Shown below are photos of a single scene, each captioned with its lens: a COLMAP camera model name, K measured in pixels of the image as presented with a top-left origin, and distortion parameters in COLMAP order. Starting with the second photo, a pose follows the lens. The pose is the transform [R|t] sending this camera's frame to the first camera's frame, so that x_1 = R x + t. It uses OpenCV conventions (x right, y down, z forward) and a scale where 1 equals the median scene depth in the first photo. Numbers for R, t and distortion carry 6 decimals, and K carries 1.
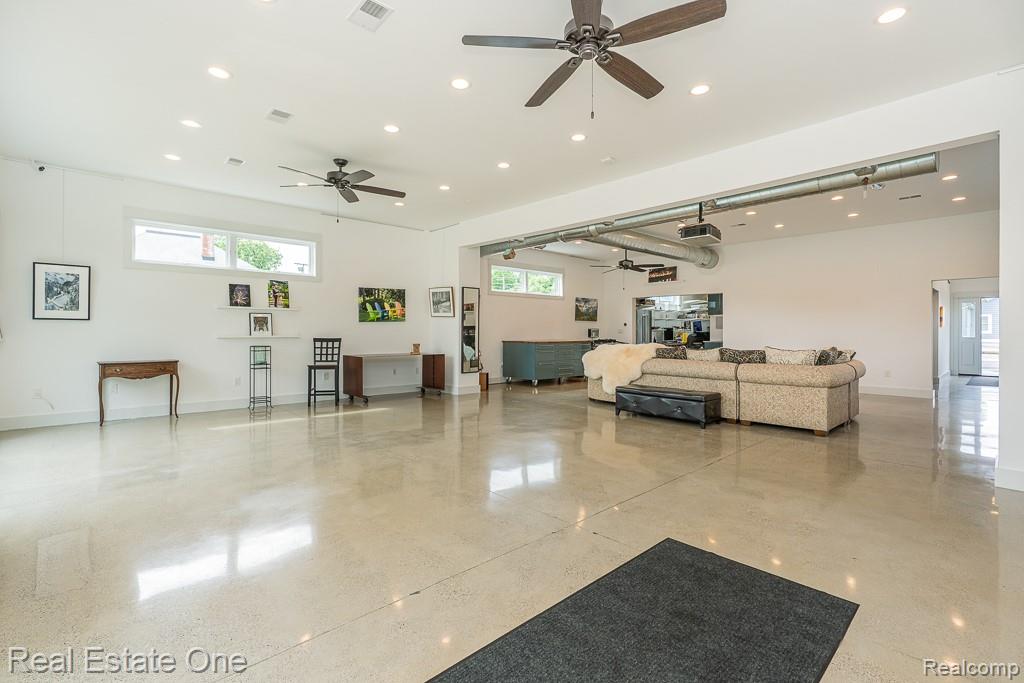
lens RADIAL K [[461.4, 0, 508.8], [0, 461.4, 332.4], [0, 0, 1]] dist [-0.004868, 0.002000]
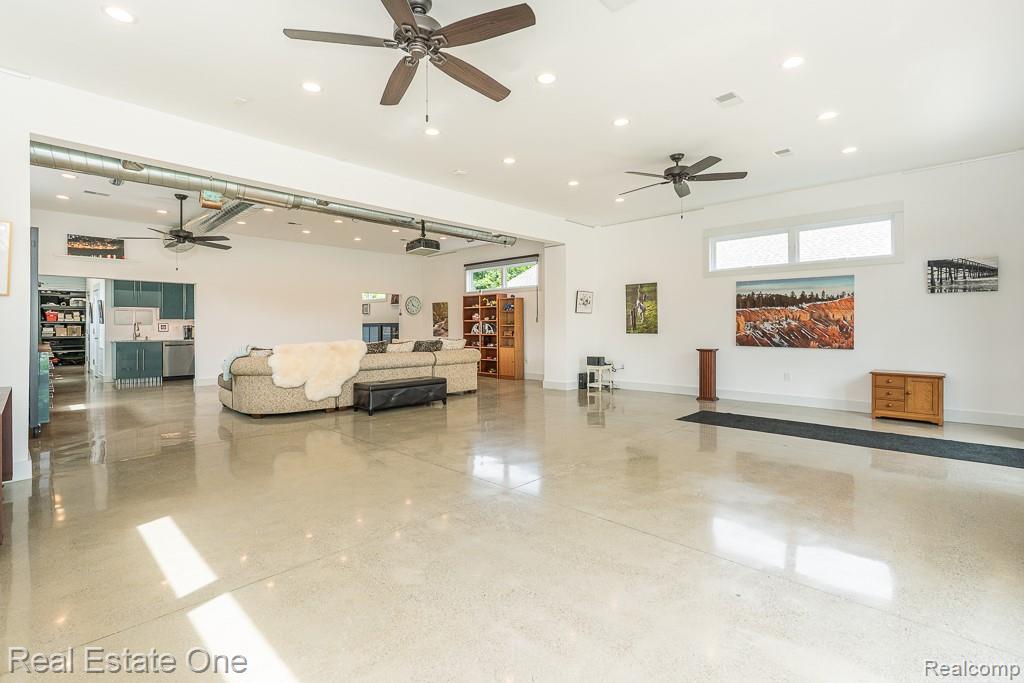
lens RADIAL K [[461.4, 0, 507.9], [0, 461.4, 332.7], [0, 0, 1]] dist [-0.004868, 0.002000]
pose [[-0.065564, -0.017378, 0.997697, -0.645170], [0.007997, 0.999807, 0.017941, -0.005546], [-0.997816, 0.009155, -0.065412, 0.683446]]
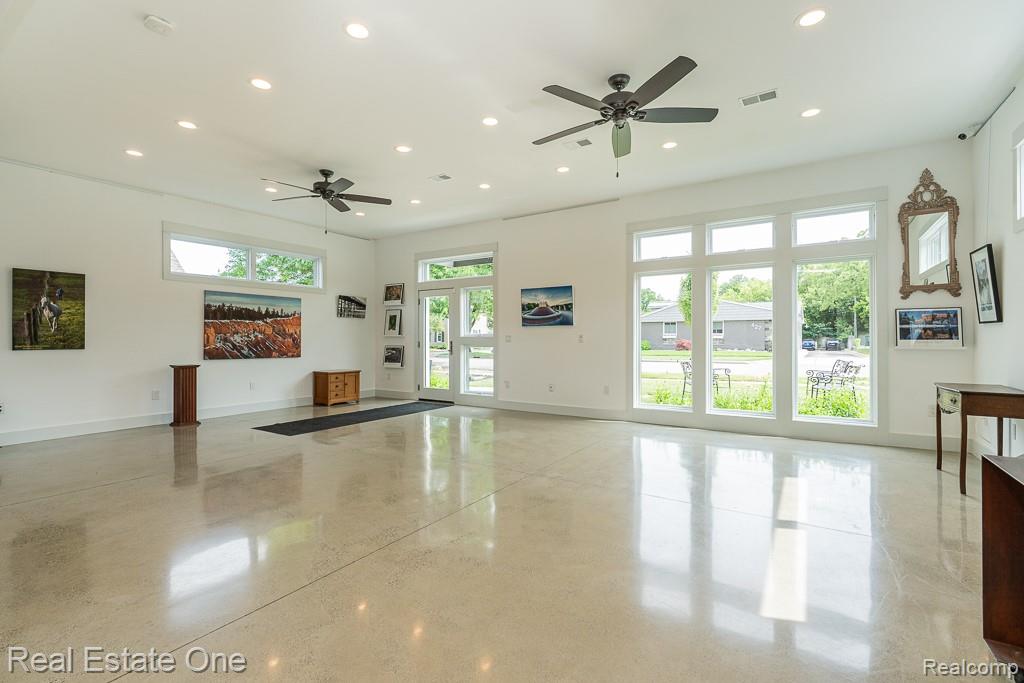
lens RADIAL K [[461.4, 0, 516.1], [0, 461.4, 340.0], [0, 0, 1]] dist [-0.004868, 0.002000]
pose [[-0.965293, -0.001043, -0.261166, -0.040492], [-0.002698, 0.999978, 0.005978, -0.002186], [0.261155, 0.006475, -0.965275, 1.169233]]
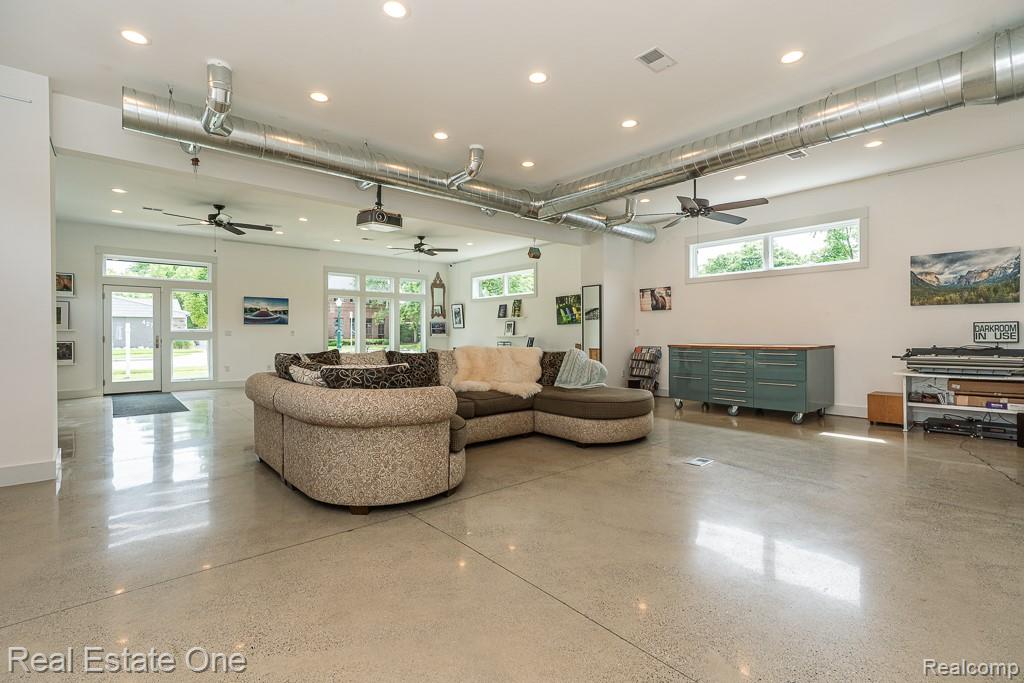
lens RADIAL K [[461.4, 0, 512.2], [0, 461.4, 338.5], [0, 0, 1]] dist [-0.004868, 0.002000]
pose [[-0.018918, 0.006456, -0.999800, 1.038254], [-0.000338, 0.999979, 0.006464, 0.007377], [0.999821, 0.000460, -0.018915, 1.017295]]
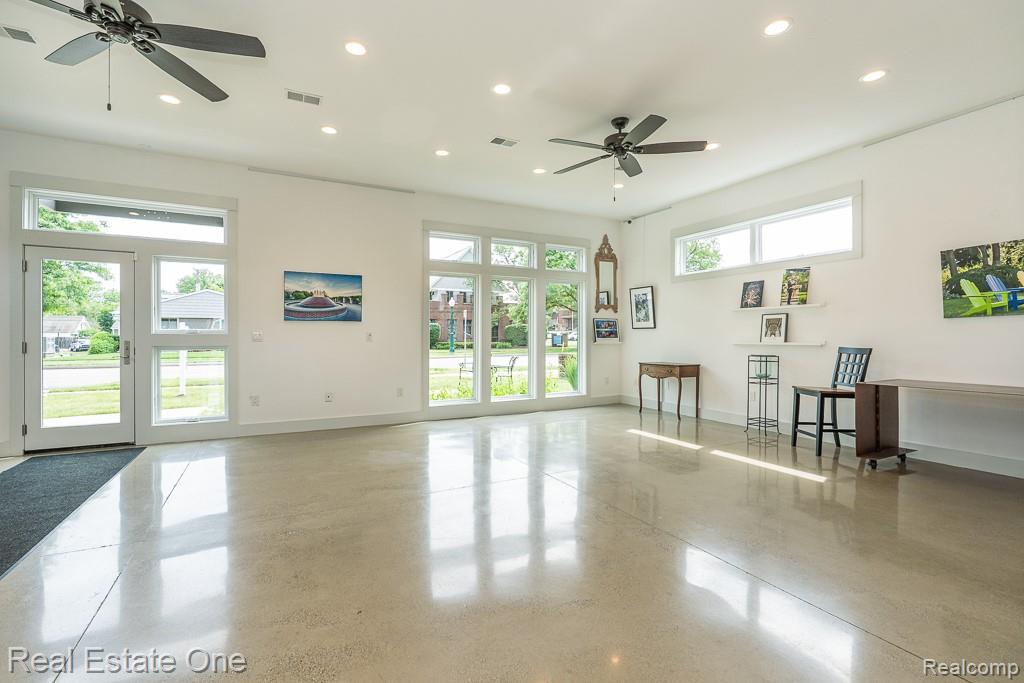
lens RADIAL K [[461.4, 0, 511.9], [0, 461.4, 338.9], [0, 0, 1]] dist [-0.004868, 0.002000]
pose [[-0.248953, 0.000110, -0.968516, 0.326561], [-0.004121, 0.999991, 0.001172, 0.001756], [0.968507, 0.004283, -0.248950, 0.747191]]
